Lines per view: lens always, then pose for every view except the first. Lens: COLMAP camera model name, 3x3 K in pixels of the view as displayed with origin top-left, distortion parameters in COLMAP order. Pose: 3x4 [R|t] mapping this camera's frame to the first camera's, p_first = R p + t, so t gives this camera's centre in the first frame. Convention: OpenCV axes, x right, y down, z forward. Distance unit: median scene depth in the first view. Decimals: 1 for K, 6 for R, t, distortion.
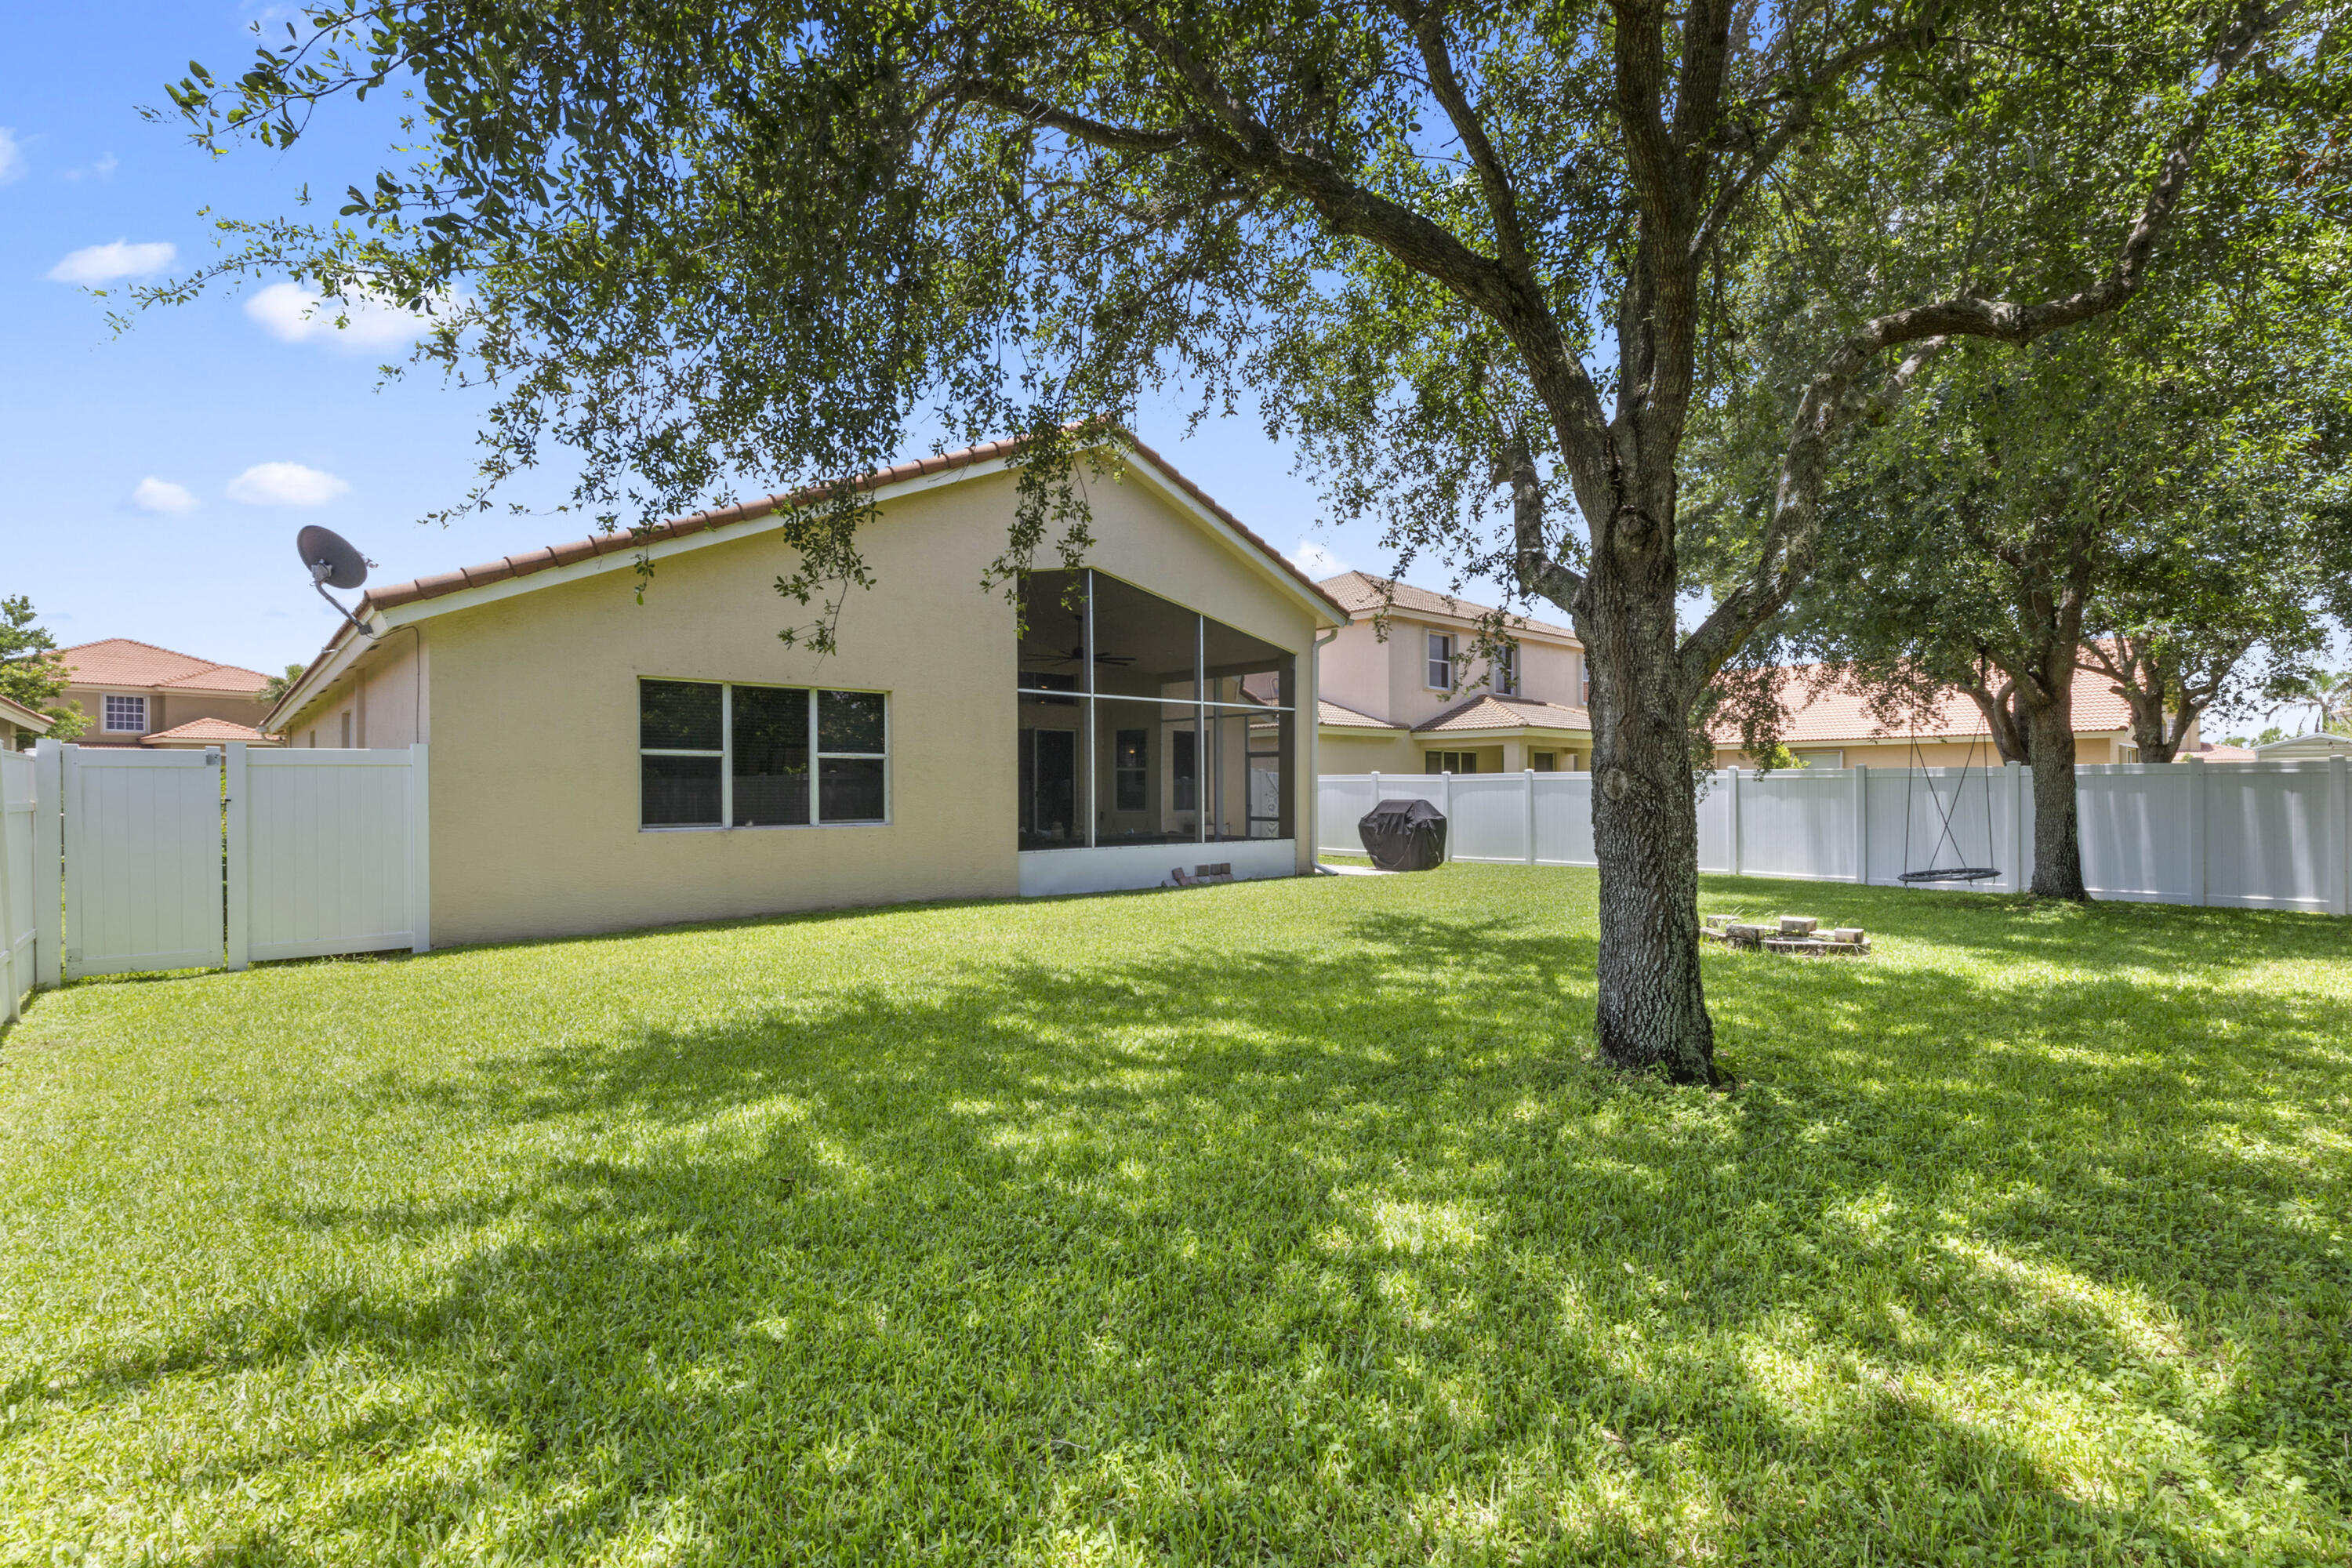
lens RADIAL K [[1092.5, 0, 1169.7], [0, 1092.5, 785.9], [0, 0, 1]] dist [-0.003287, -0.000021]
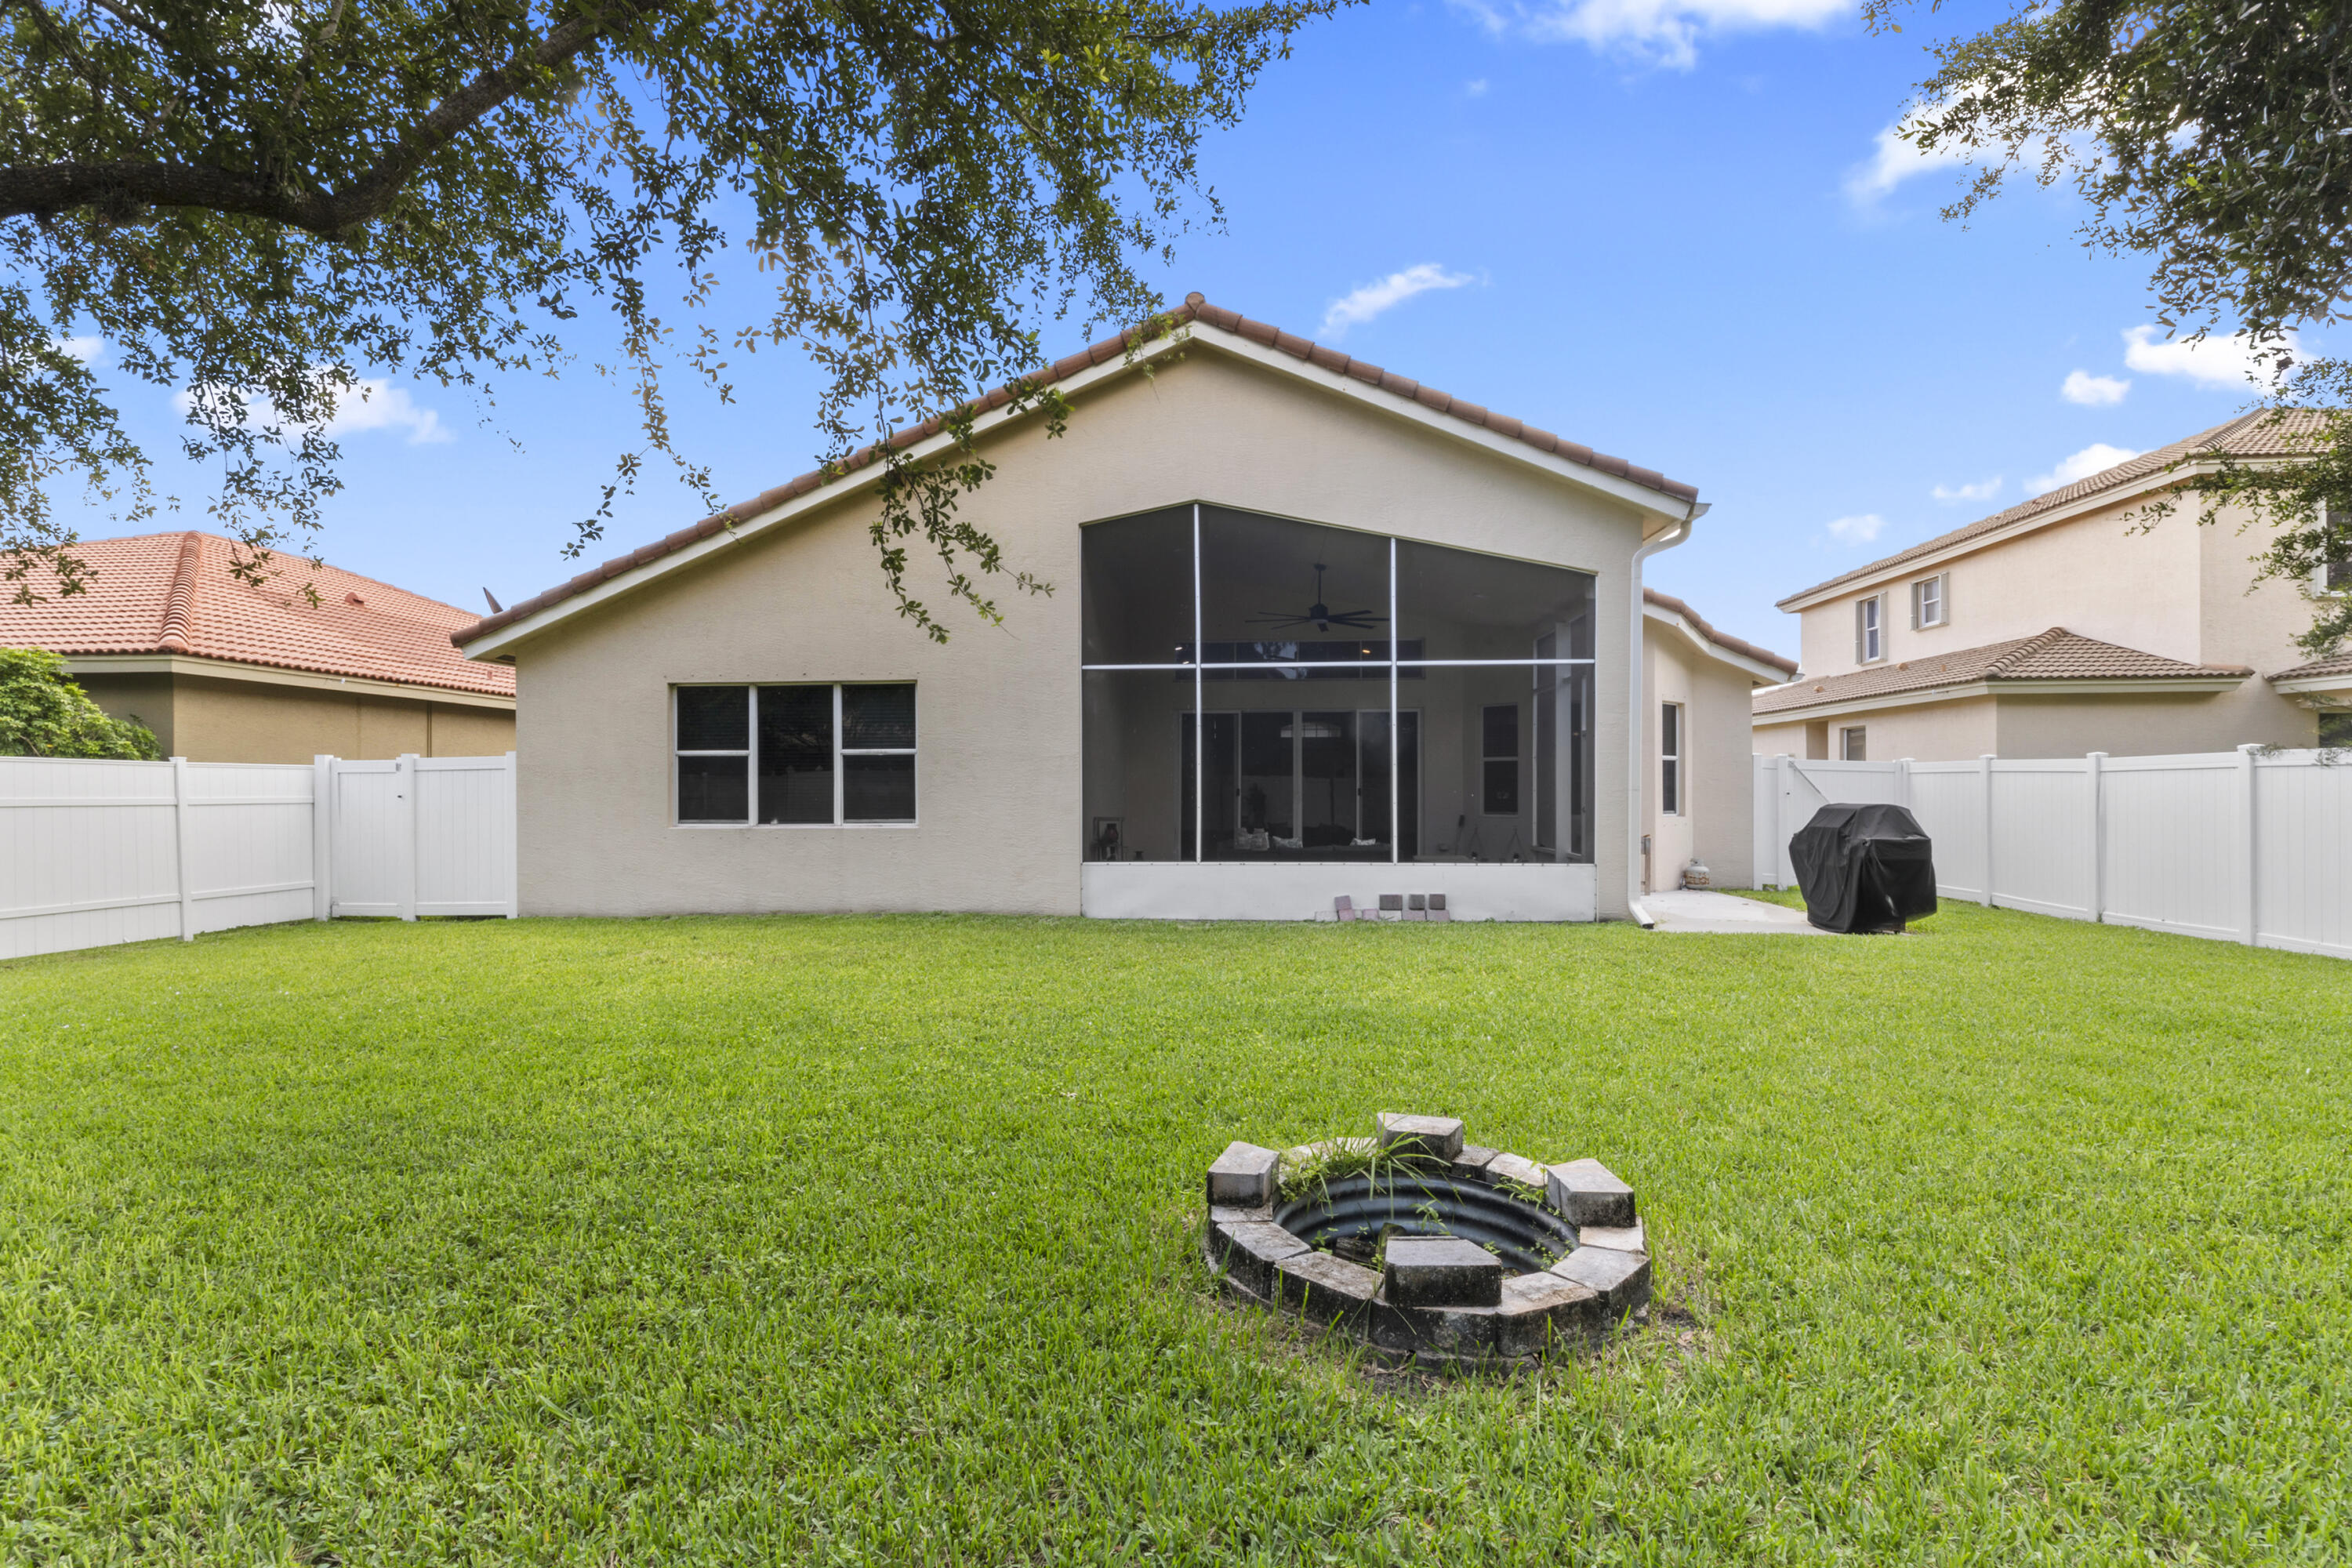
lens RADIAL K [[1092.5, 0, 1172.5], [0, 1092.5, 790.9], [0, 0, 1]] dist [-0.003287, -0.000021]
pose [[0.690180, -0.004082, -0.723627, 0.578952], [0.002071, 0.999991, -0.003666, 0.010888], [0.723635, 0.001032, 0.690182, 0.546043]]
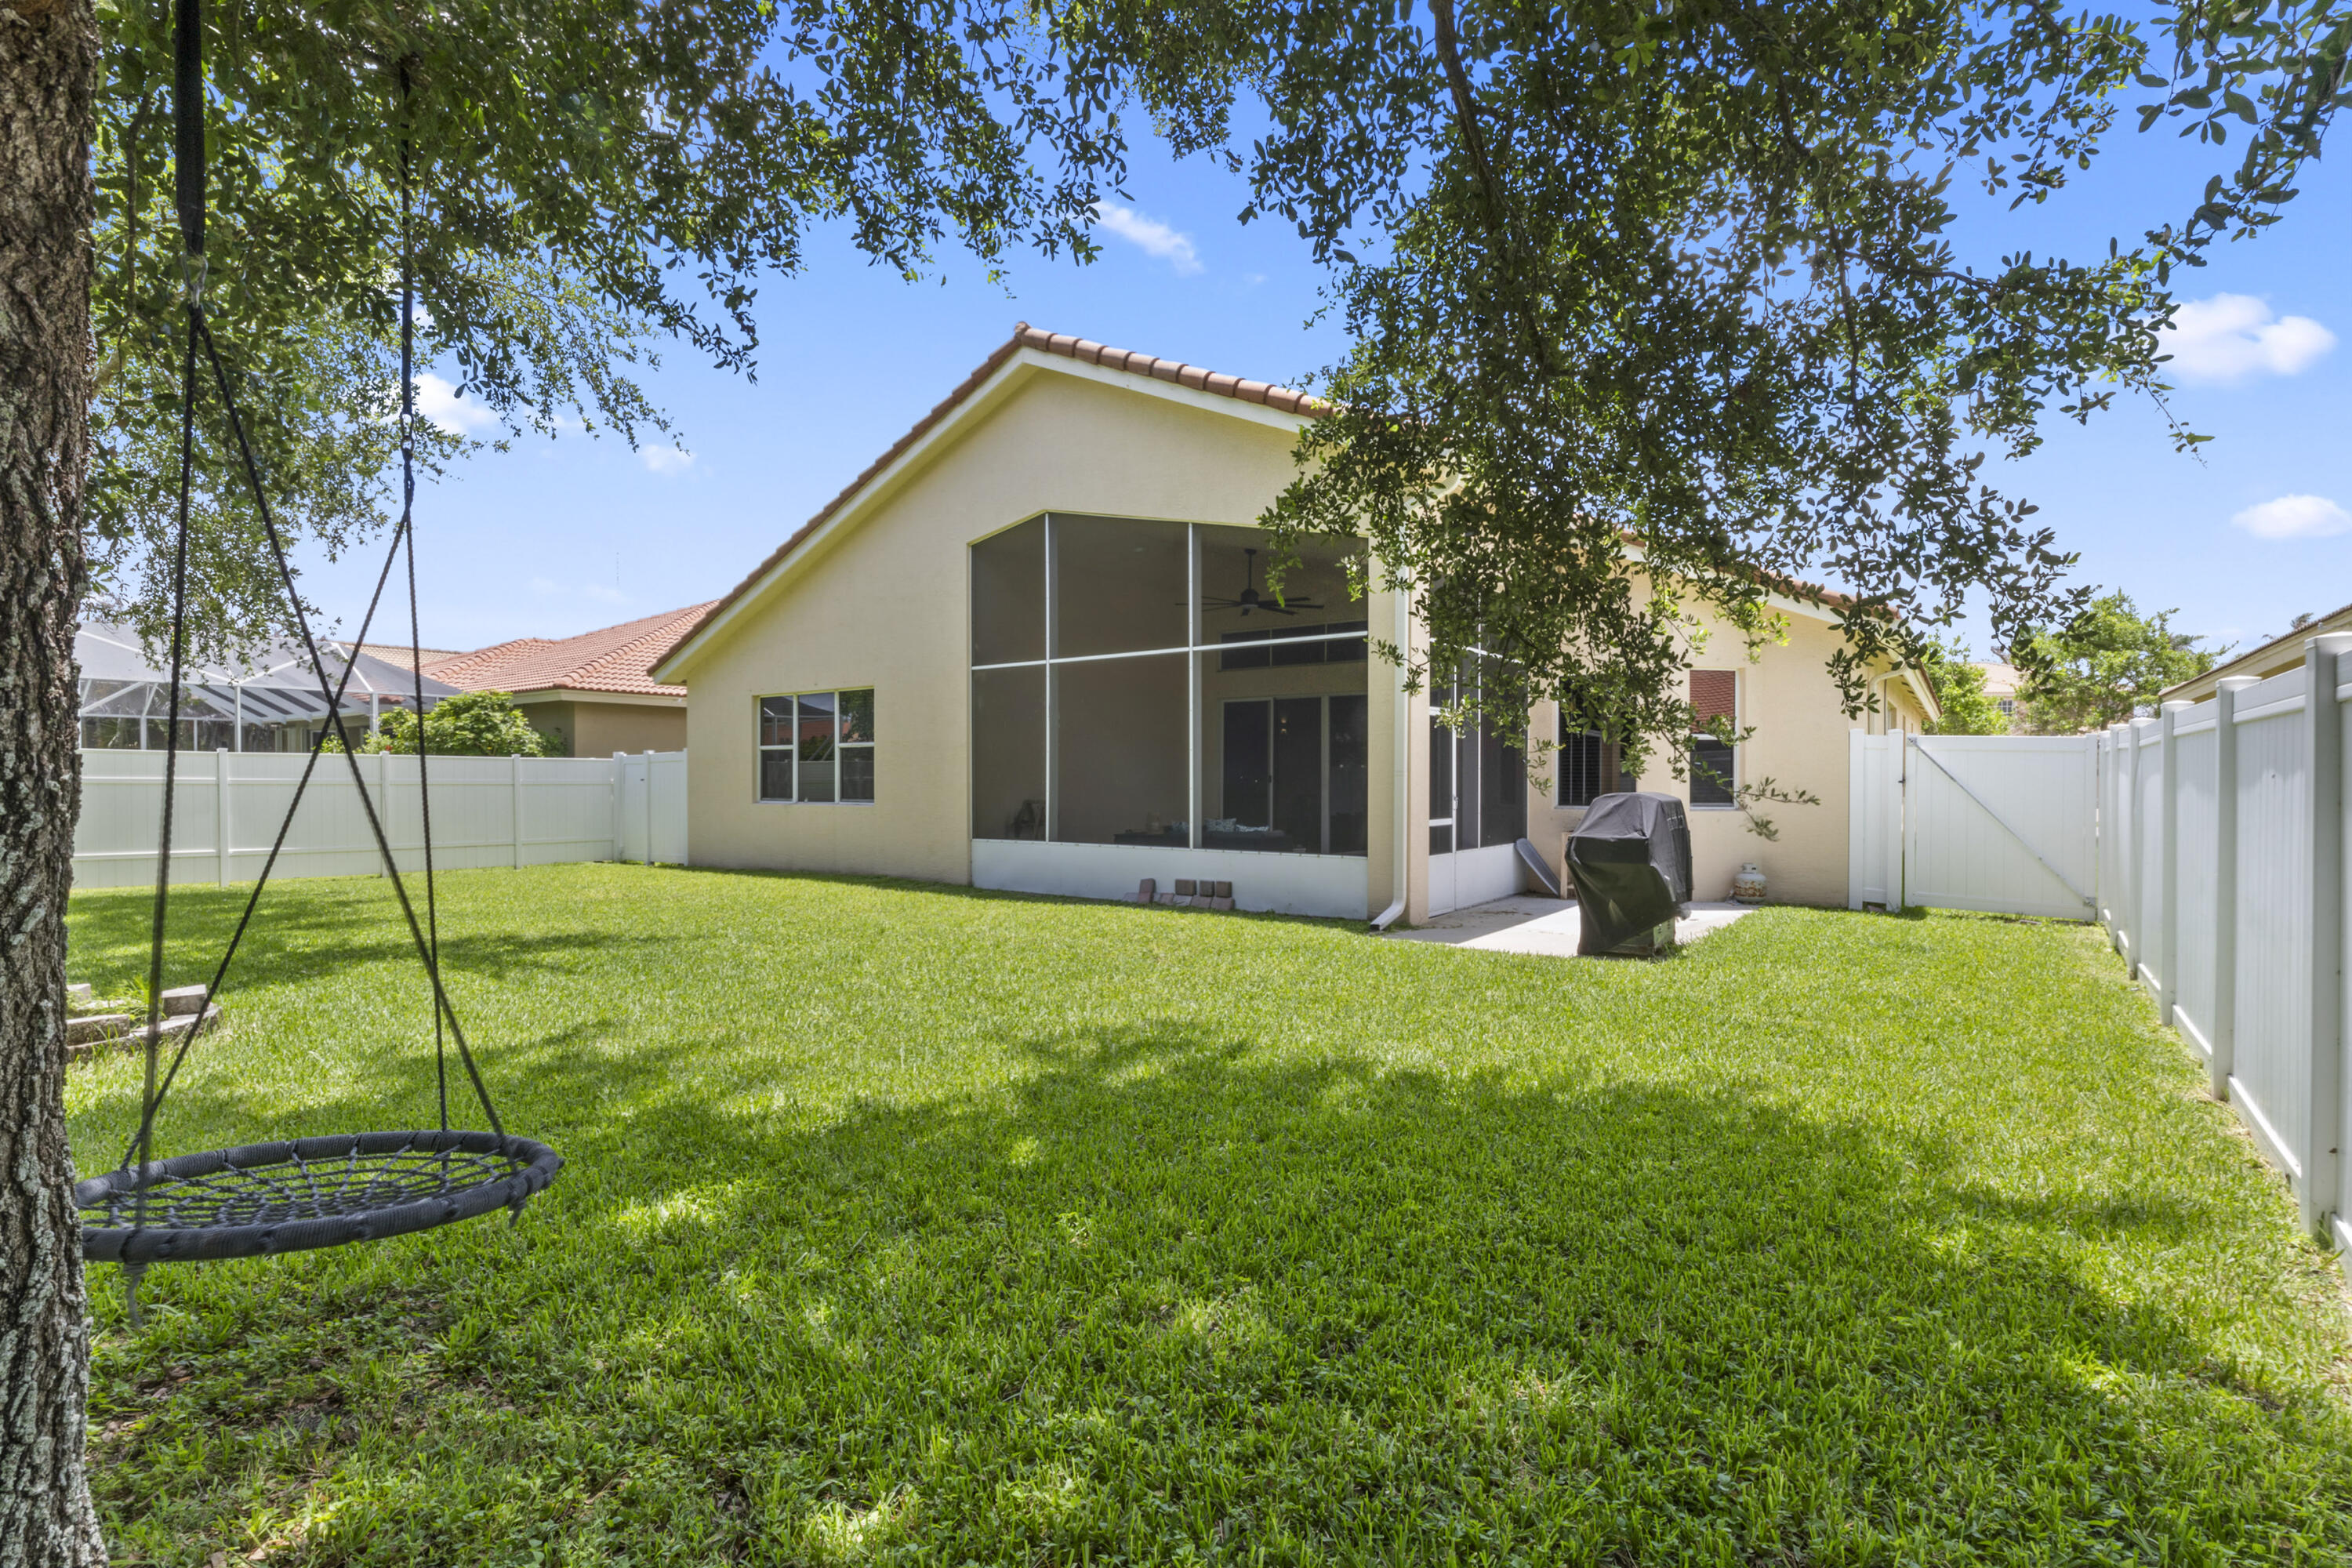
lens RADIAL K [[1092.5, 0, 1183.9], [0, 1092.5, 784.4], [0, 0, 1]] dist [-0.003287, -0.000021]
pose [[0.216526, -0.000280, -0.976277, 0.940157], [-0.003173, 0.999994, -0.000990, 0.014884], [0.976272, 0.003312, 0.216524, 1.112788]]
